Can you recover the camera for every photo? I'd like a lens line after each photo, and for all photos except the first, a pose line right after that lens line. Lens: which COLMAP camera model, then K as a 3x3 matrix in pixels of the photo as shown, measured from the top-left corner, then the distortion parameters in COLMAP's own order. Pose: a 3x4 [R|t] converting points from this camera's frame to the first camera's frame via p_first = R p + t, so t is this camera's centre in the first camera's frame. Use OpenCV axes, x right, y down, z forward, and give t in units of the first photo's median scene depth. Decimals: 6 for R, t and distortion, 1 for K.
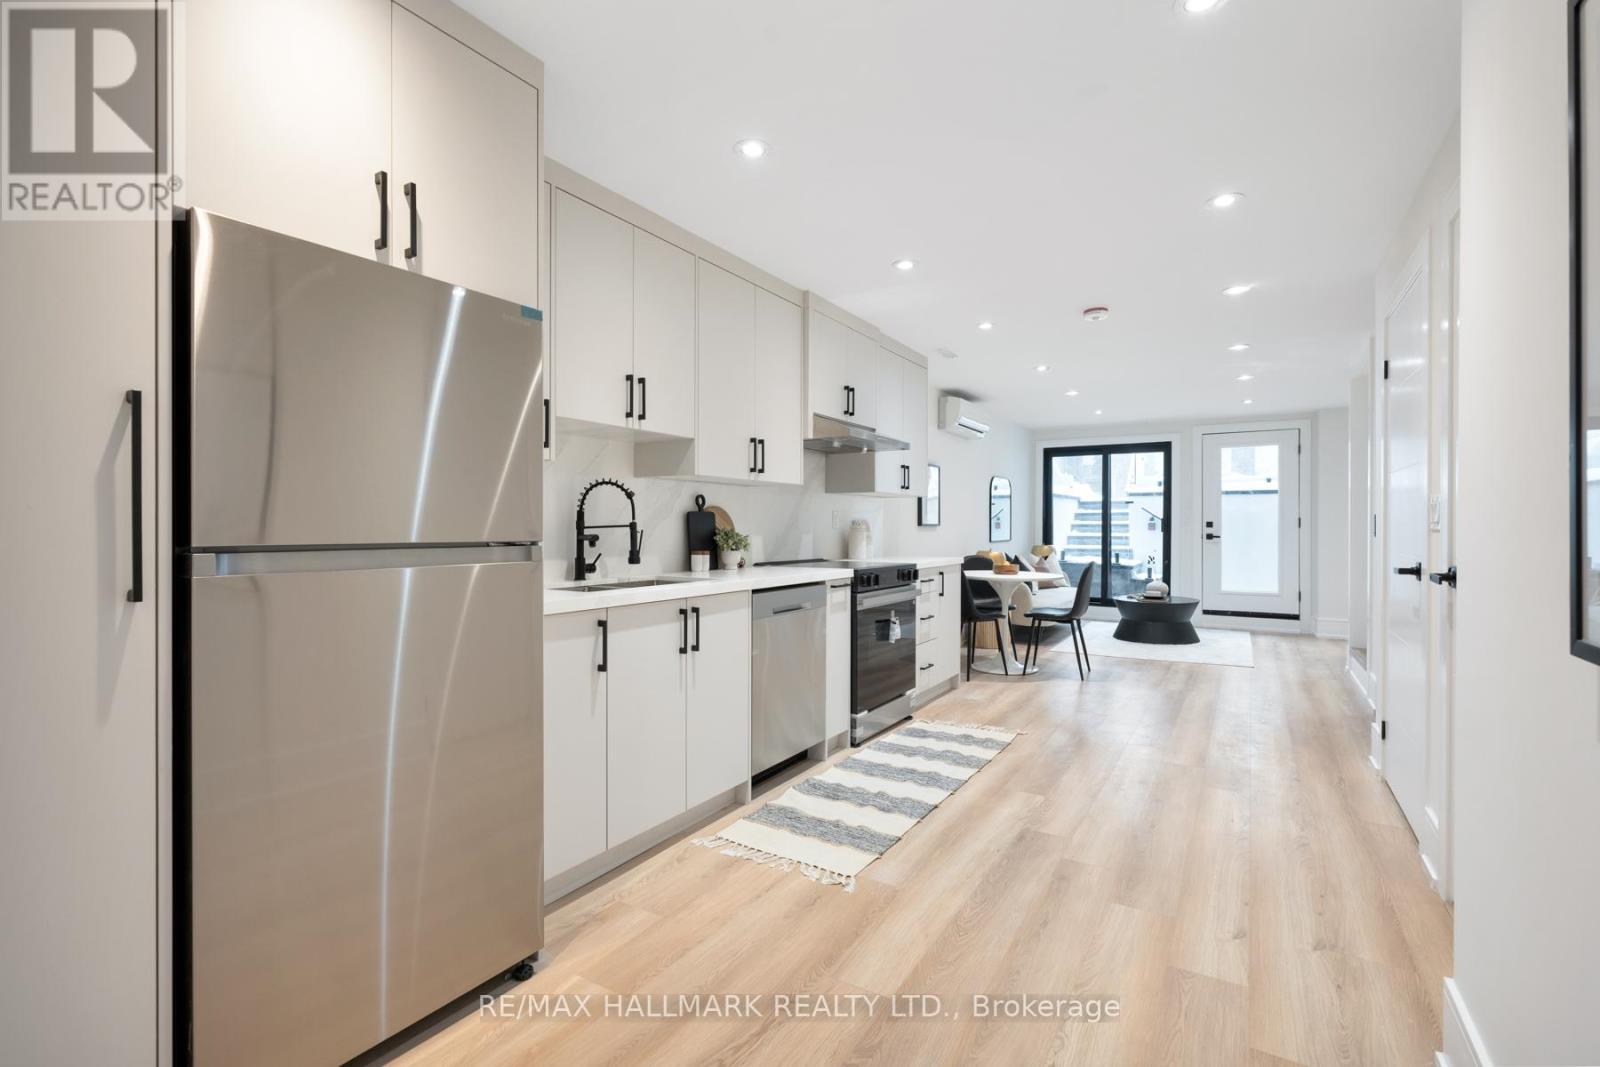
lens RADIAL K [[747.3, 0, 798.2], [0, 747.3, 531.0], [0, 0, 1]] dist [0.004477, 0.000063]
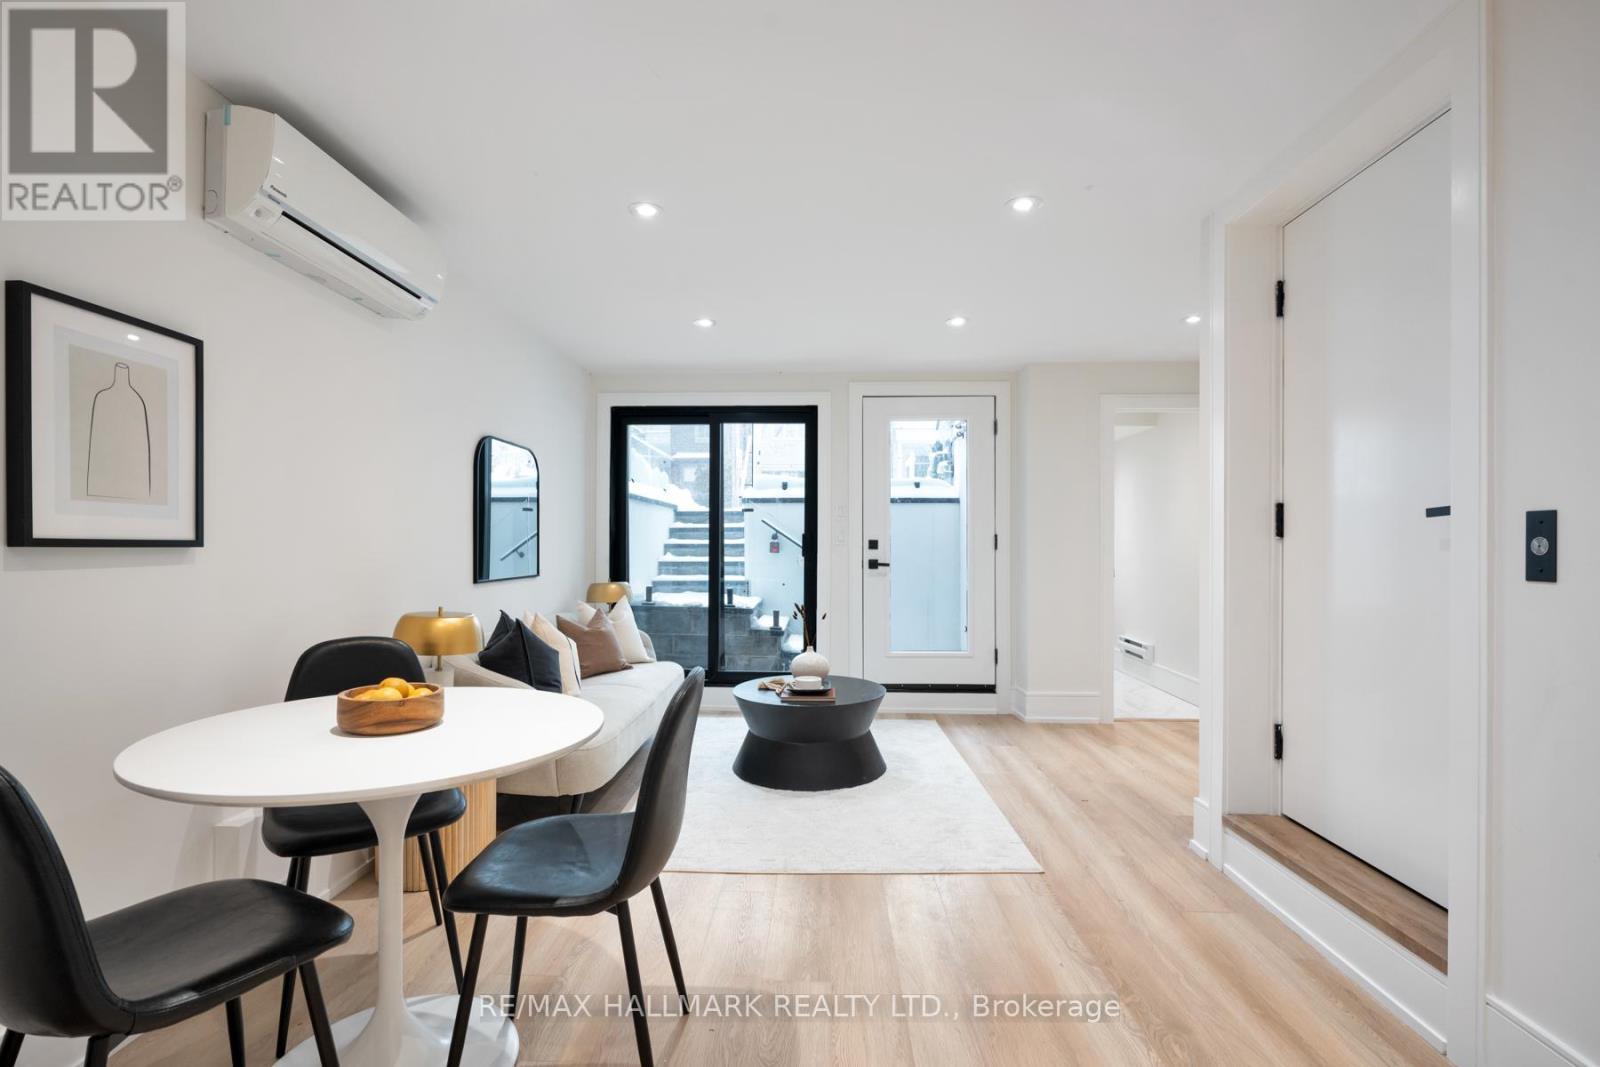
lens RADIAL K [[747.3, 0, 801.0], [0, 747.3, 544.1], [0, 0, 1]] dist [0.004477, 0.000063]
pose [[0.870803, 0.002401, 0.491626, 0.178196], [0.002653, 0.999951, -0.009582, -0.002950], [-0.491625, 0.009648, 0.870754, 0.447933]]
